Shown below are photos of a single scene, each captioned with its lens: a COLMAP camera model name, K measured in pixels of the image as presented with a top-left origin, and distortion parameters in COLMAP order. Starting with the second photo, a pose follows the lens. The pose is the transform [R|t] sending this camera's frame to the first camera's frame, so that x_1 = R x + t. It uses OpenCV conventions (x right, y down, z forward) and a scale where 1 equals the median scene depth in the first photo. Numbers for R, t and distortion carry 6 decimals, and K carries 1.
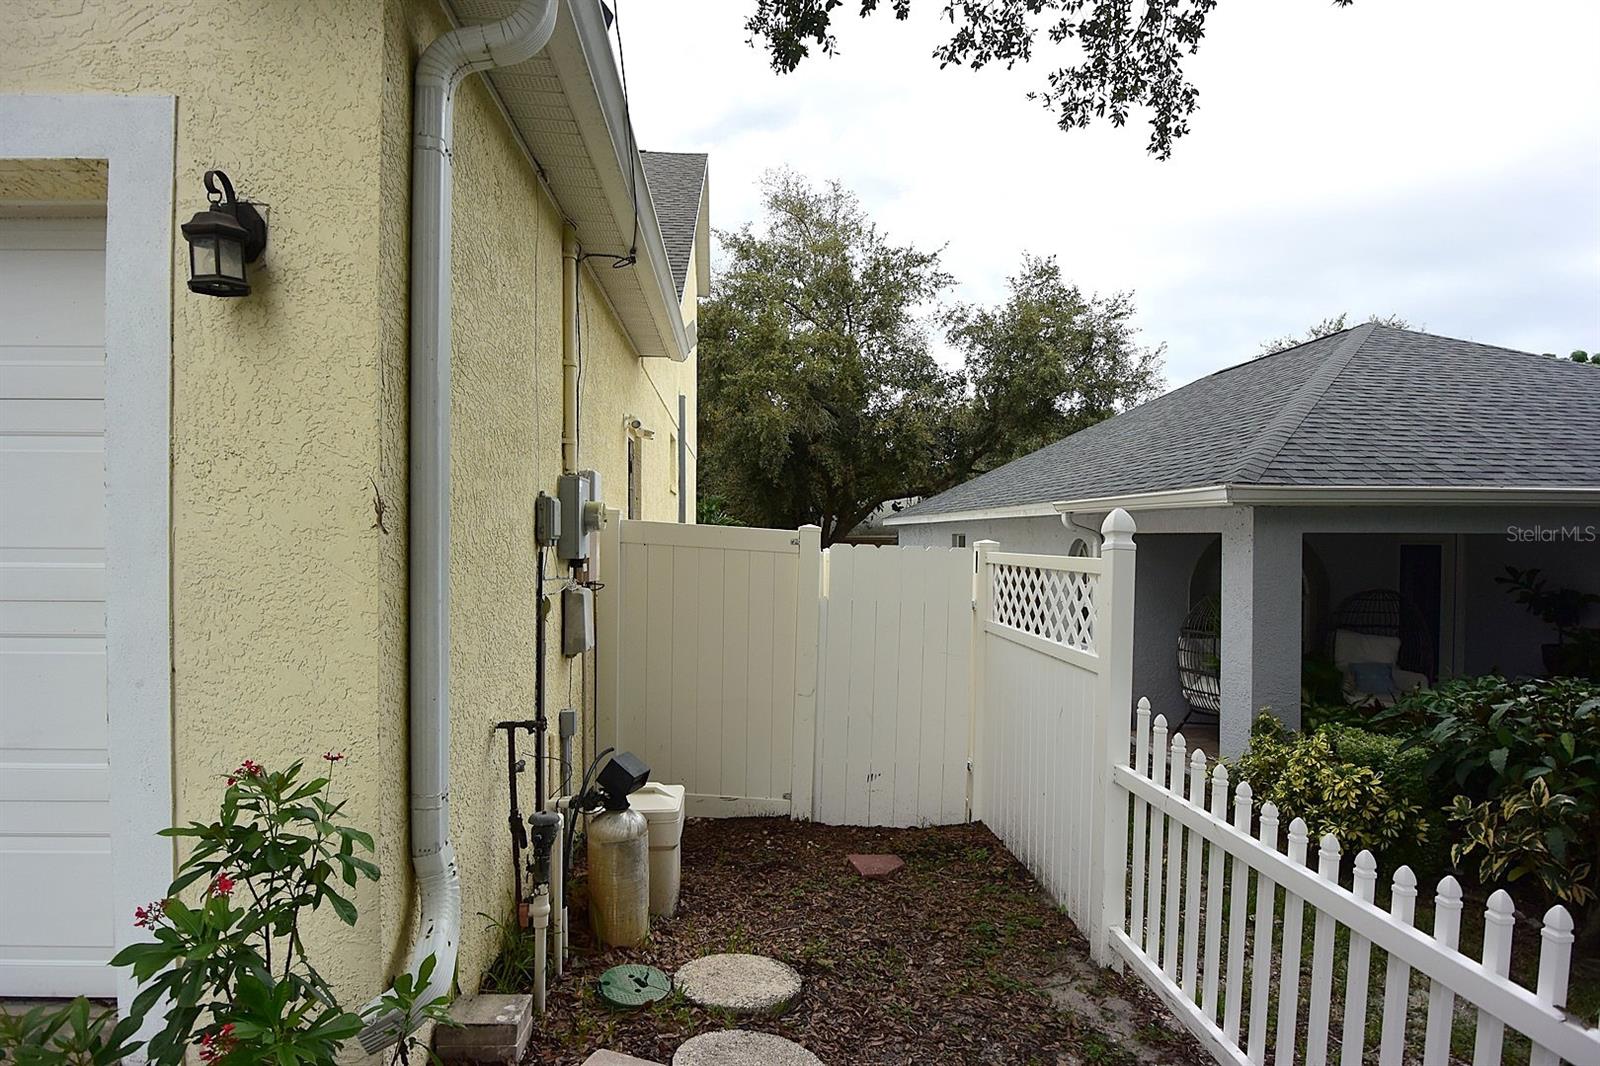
lens RADIAL K [[839.3, 0, 800.2], [0, 839.3, 533.9], [0, 0, 1]] dist [-0.020122, -0.006979]
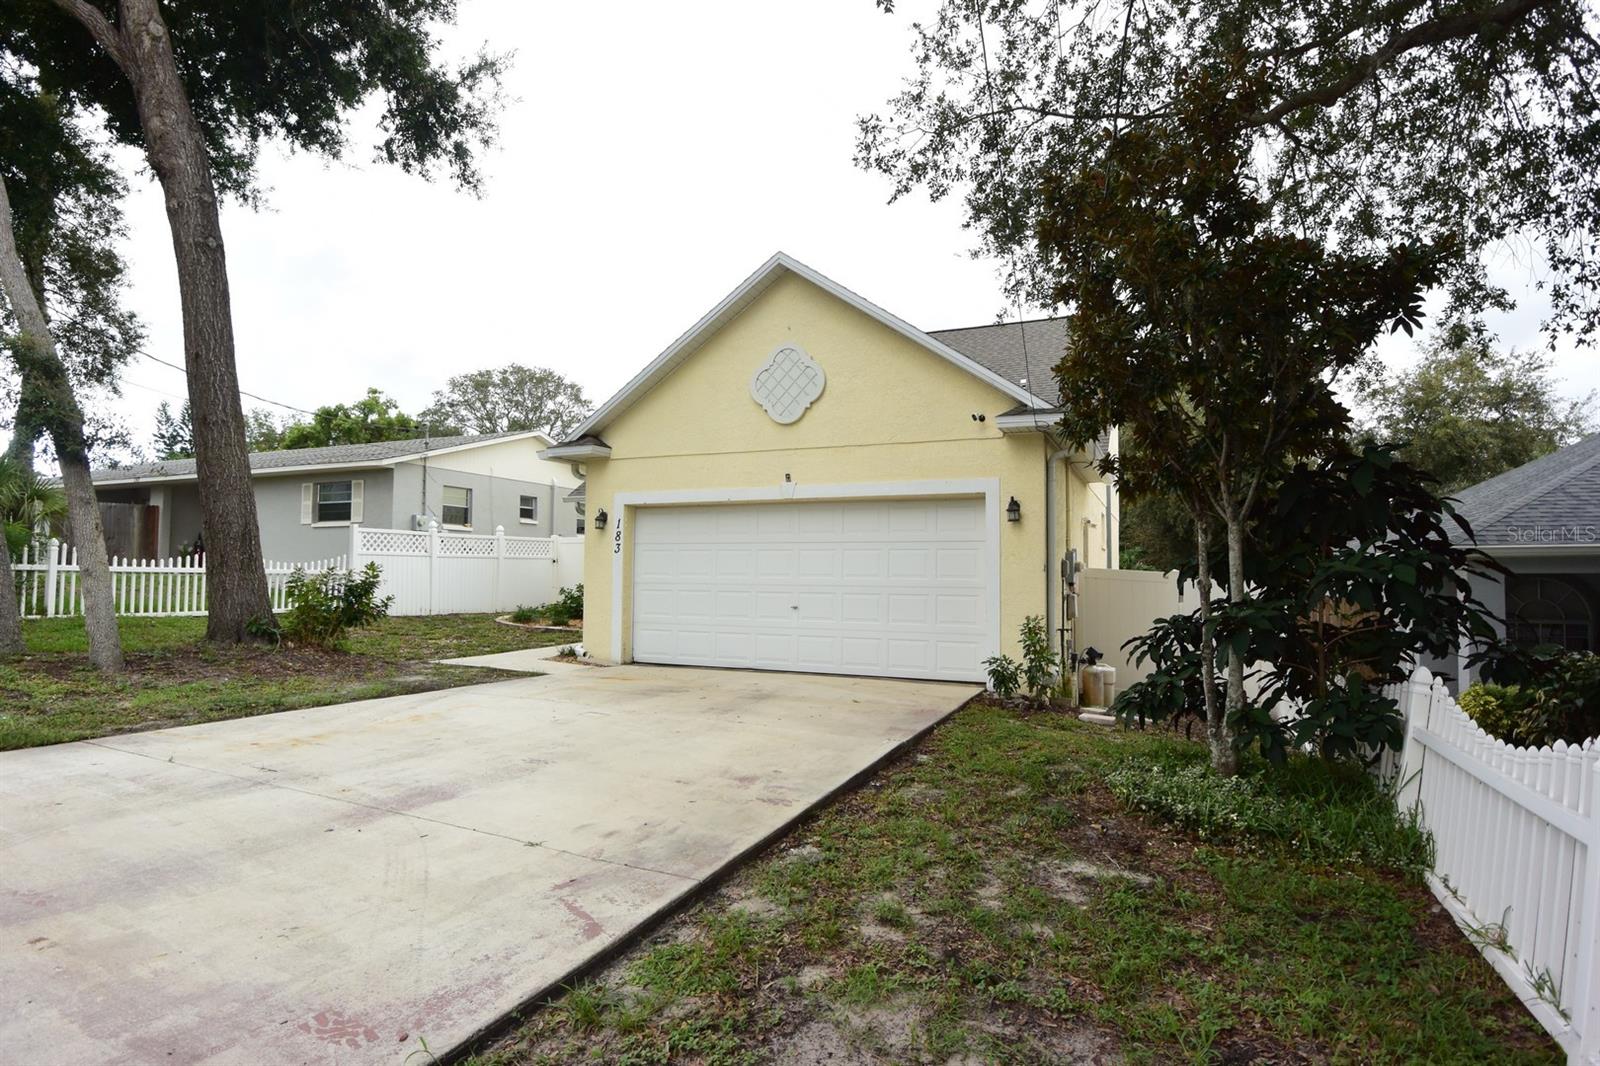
lens RADIAL K [[839.3, 0, 809.3], [0, 839.3, 536.9], [0, 0, 1]] dist [-0.020122, -0.006979]
pose [[0.888140, -0.019559, -0.459156, 0.181646], [-0.003484, 0.998779, -0.049284, 0.015667], [0.459559, 0.045371, 0.886987, -1.471166]]
